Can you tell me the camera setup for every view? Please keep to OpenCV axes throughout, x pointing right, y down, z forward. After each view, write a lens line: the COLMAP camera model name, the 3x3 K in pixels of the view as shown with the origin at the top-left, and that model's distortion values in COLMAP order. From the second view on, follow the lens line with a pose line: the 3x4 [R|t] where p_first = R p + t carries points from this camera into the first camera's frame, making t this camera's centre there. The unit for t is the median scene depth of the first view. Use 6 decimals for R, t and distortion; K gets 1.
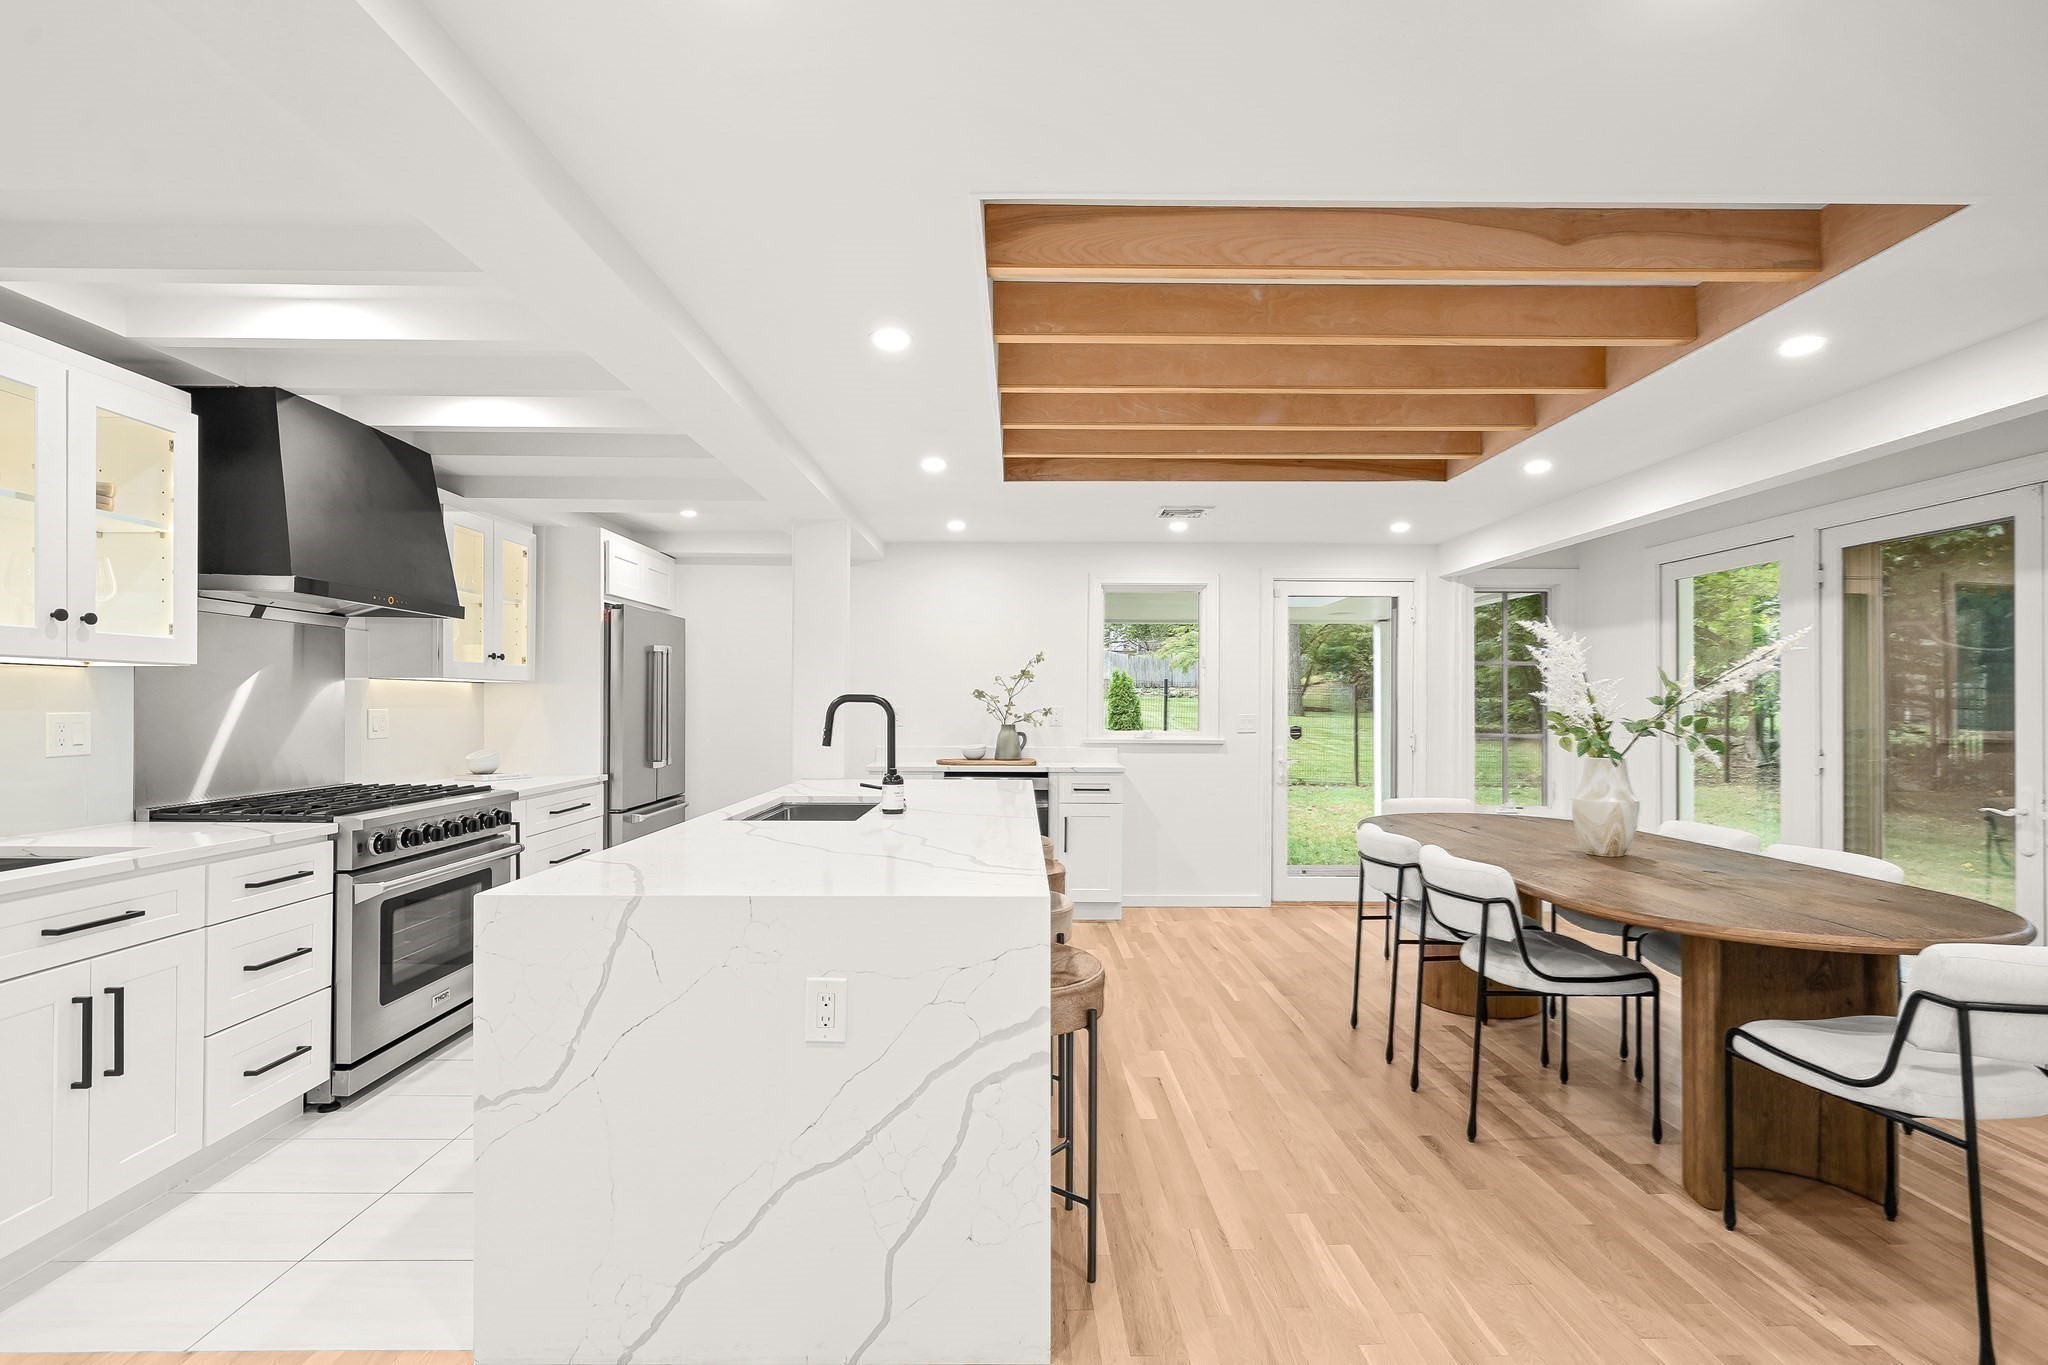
lens RADIAL K [[941.4, 0, 1024.0], [0, 941.4, 682.5], [0, 0, 1]] dist [0.001879, 0.000093]
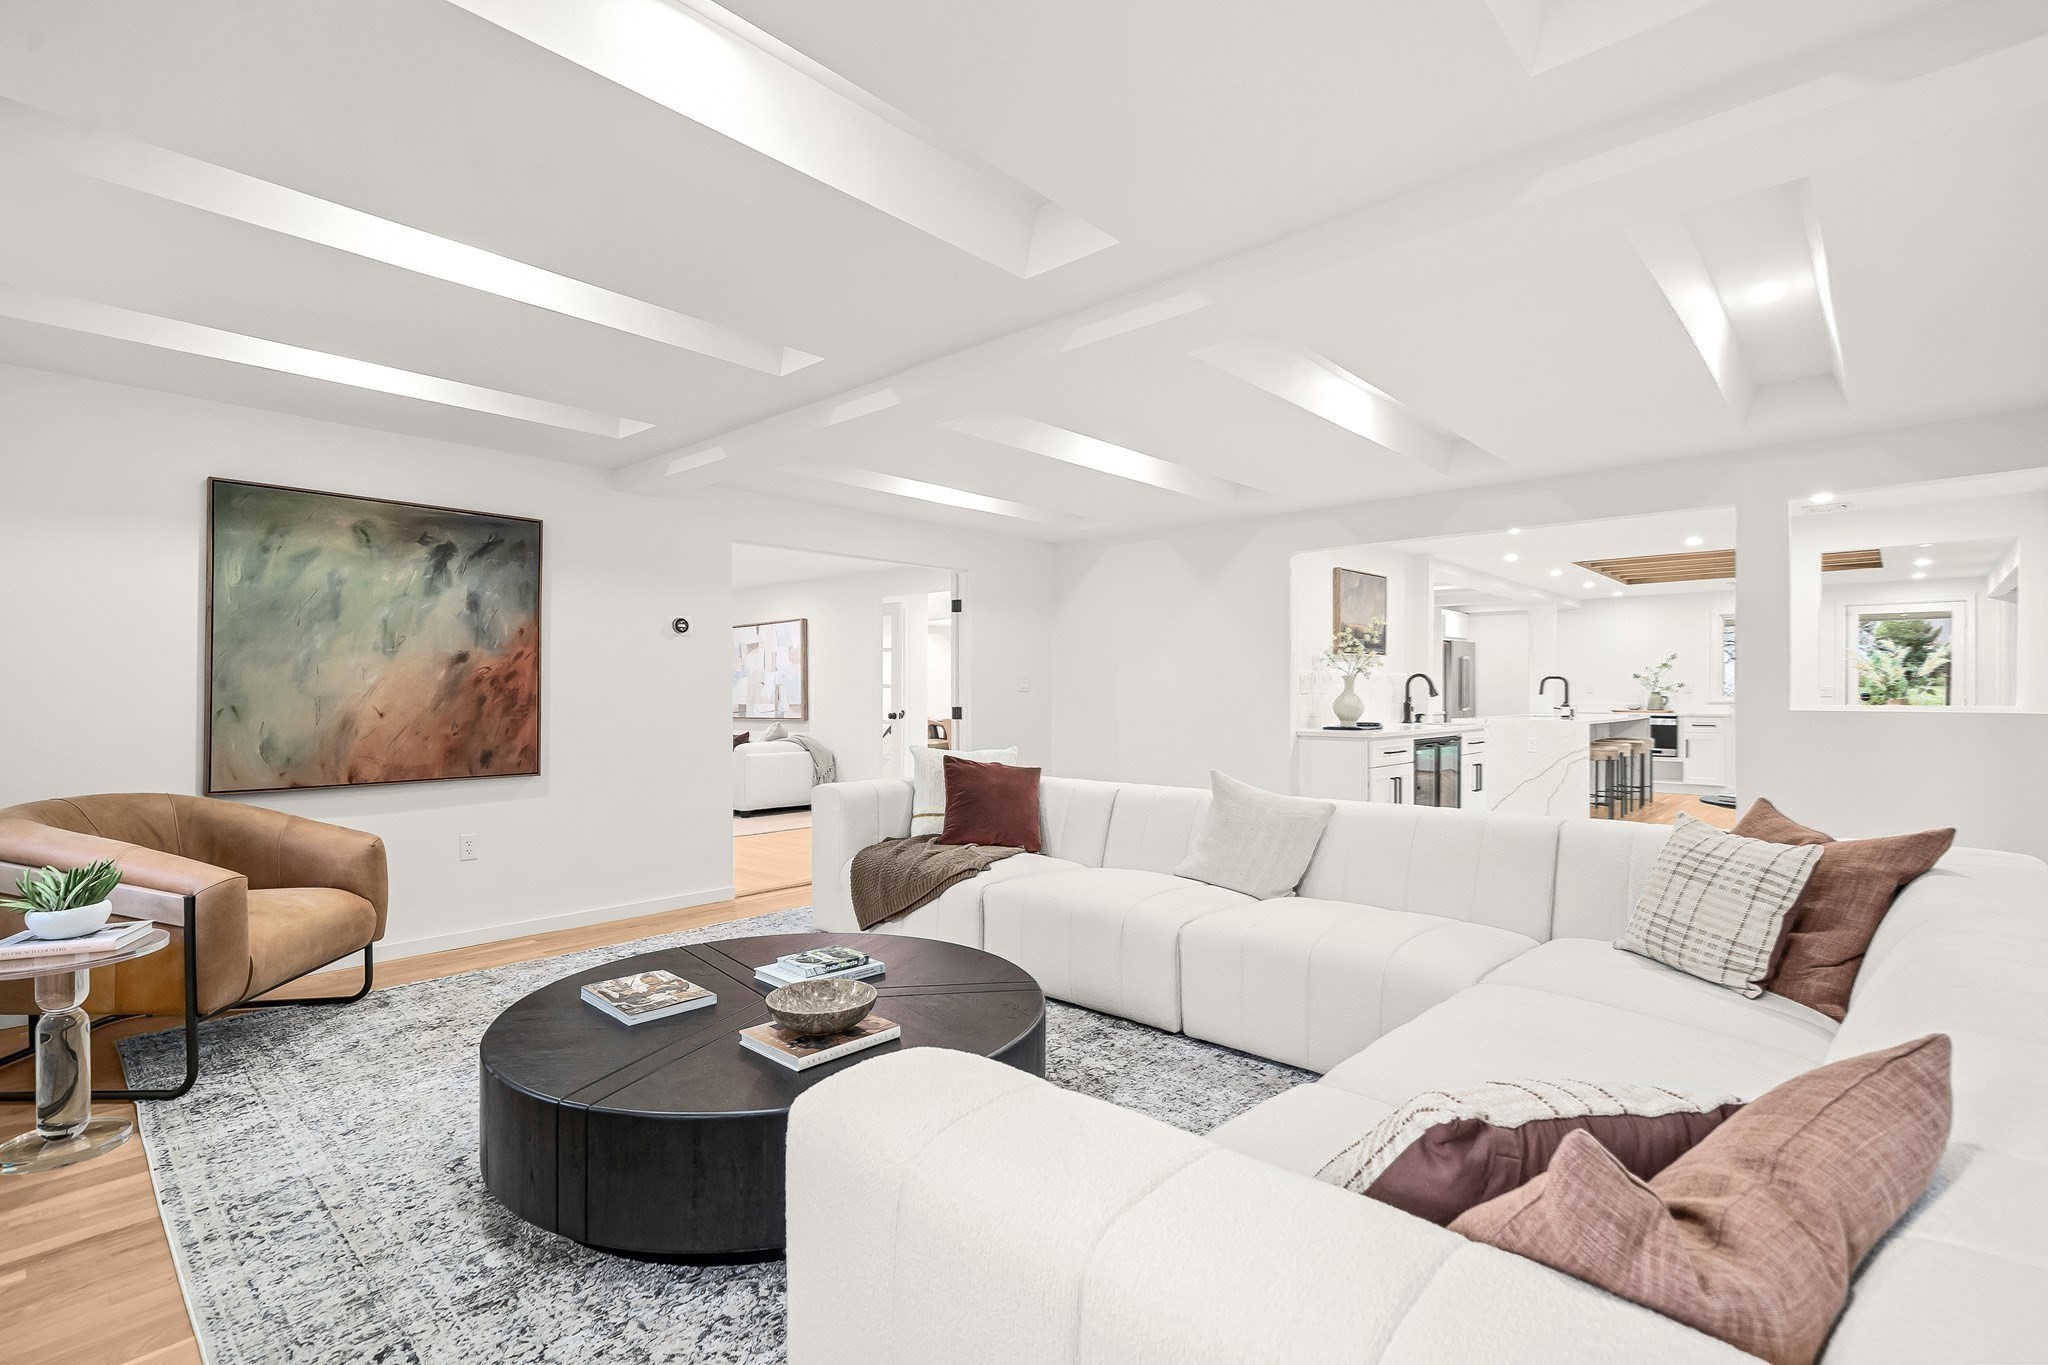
lens RADIAL K [[941.4, 0, 1024.0], [0, 941.4, 682.5], [0, 0, 1]] dist [0.001879, 0.000093]
pose [[0.725213, -0.004758, -0.688508, 0.430671], [0.012458, 0.999903, 0.006212, -0.002152], [0.688412, -0.013082, 0.725202, -1.472861]]
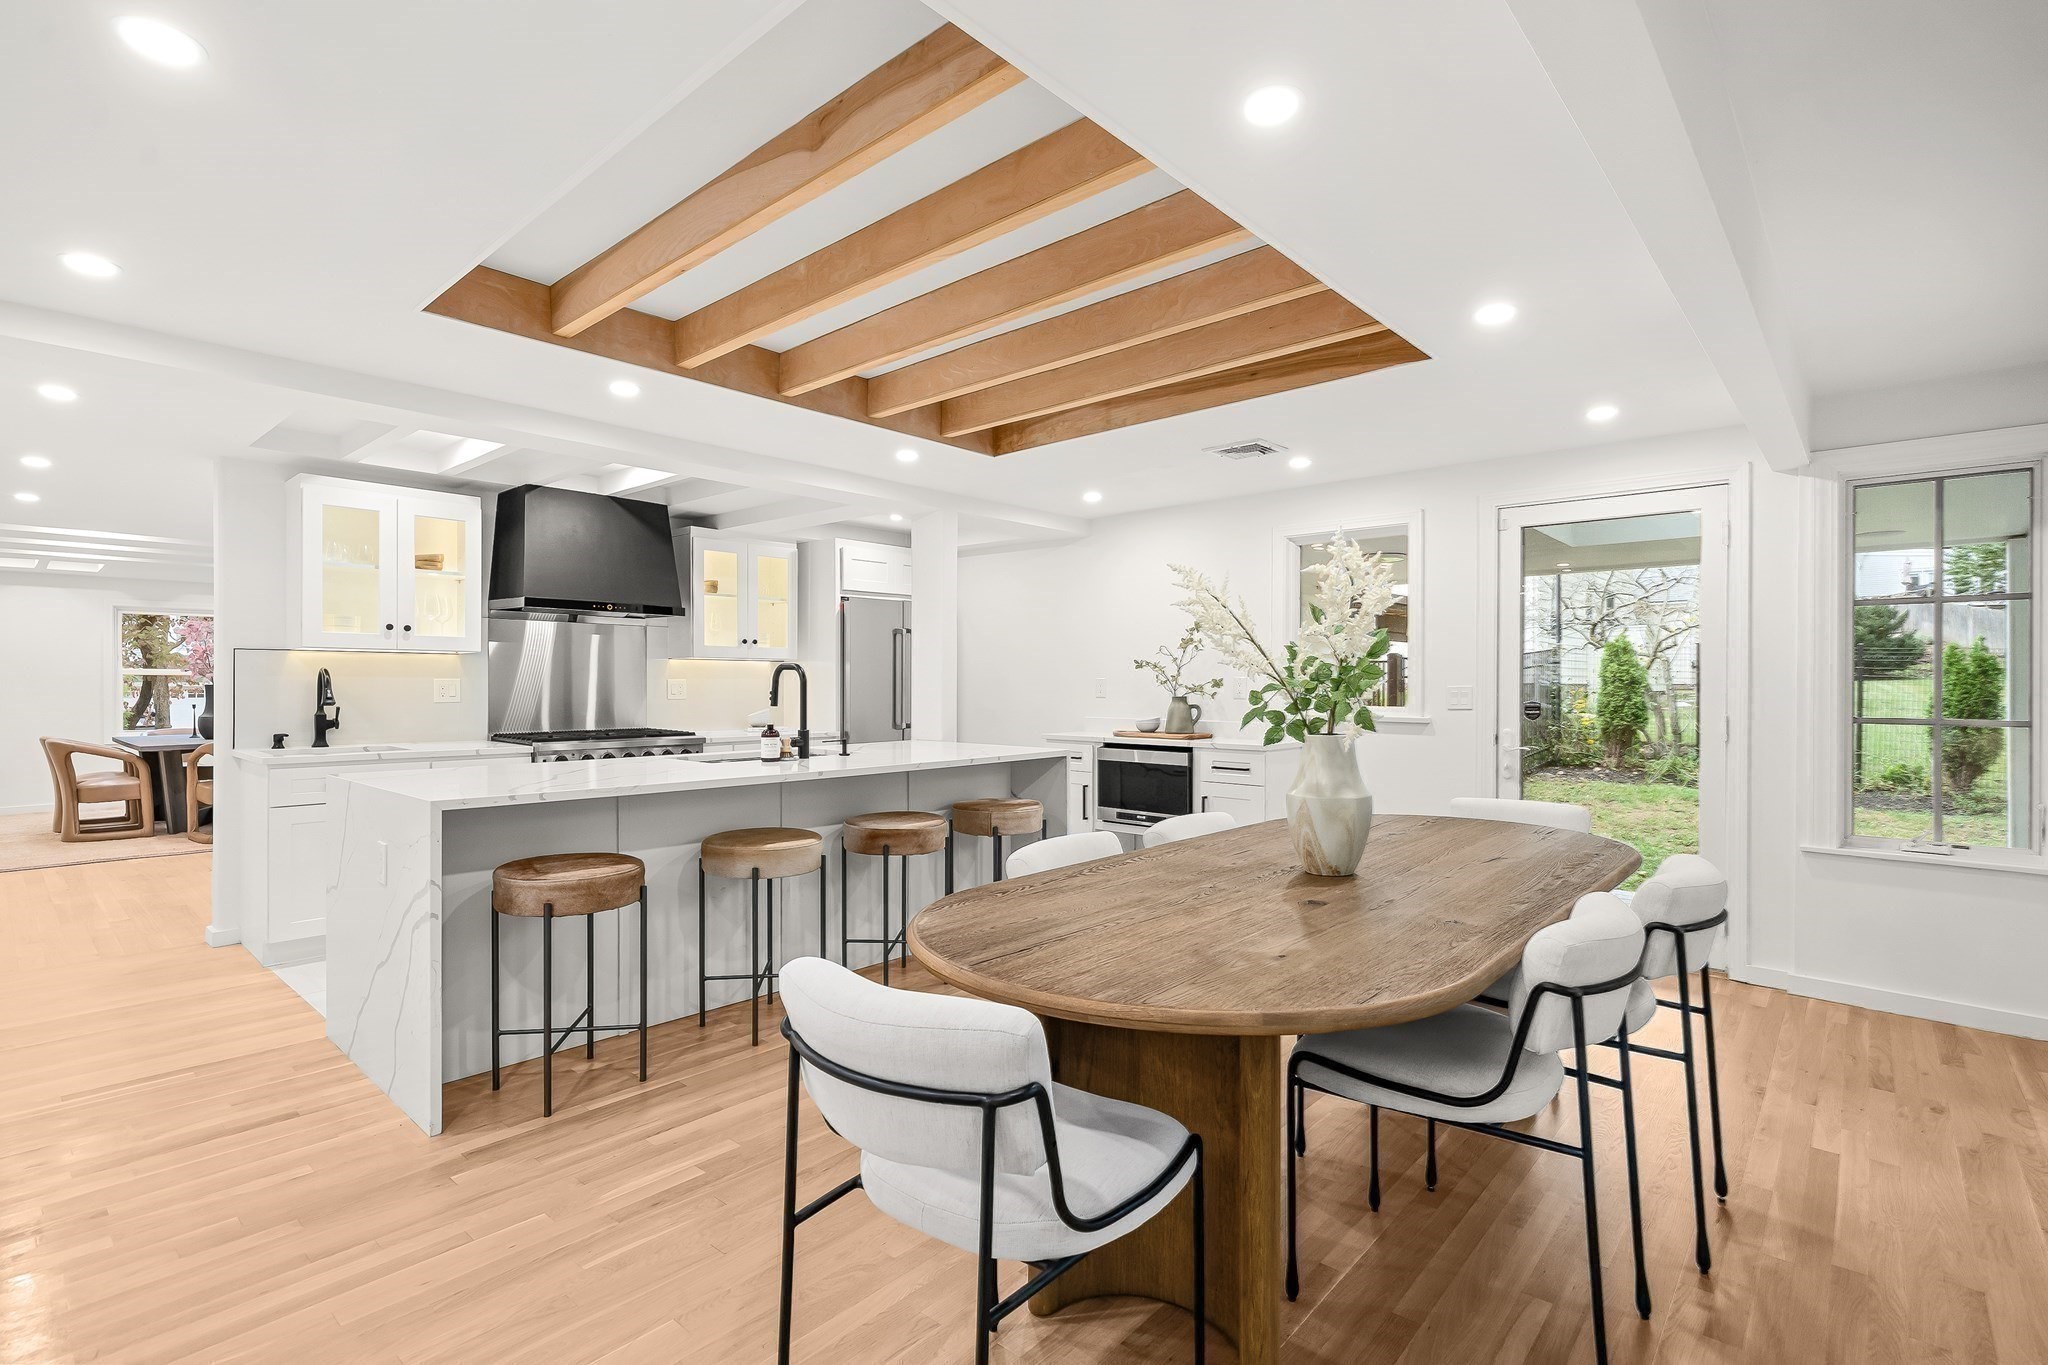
lens RADIAL K [[961.8, 0, 1016.8], [0, 961.8, 667.5], [0, 0, 1]] dist [-0.000125, 0.000096]
pose [[0.736046, -0.013177, -0.676804, 0.608372], [0.016002, 0.999870, -0.002064, 0.017453], [0.676743, -0.009311, 0.736161, 0.203558]]
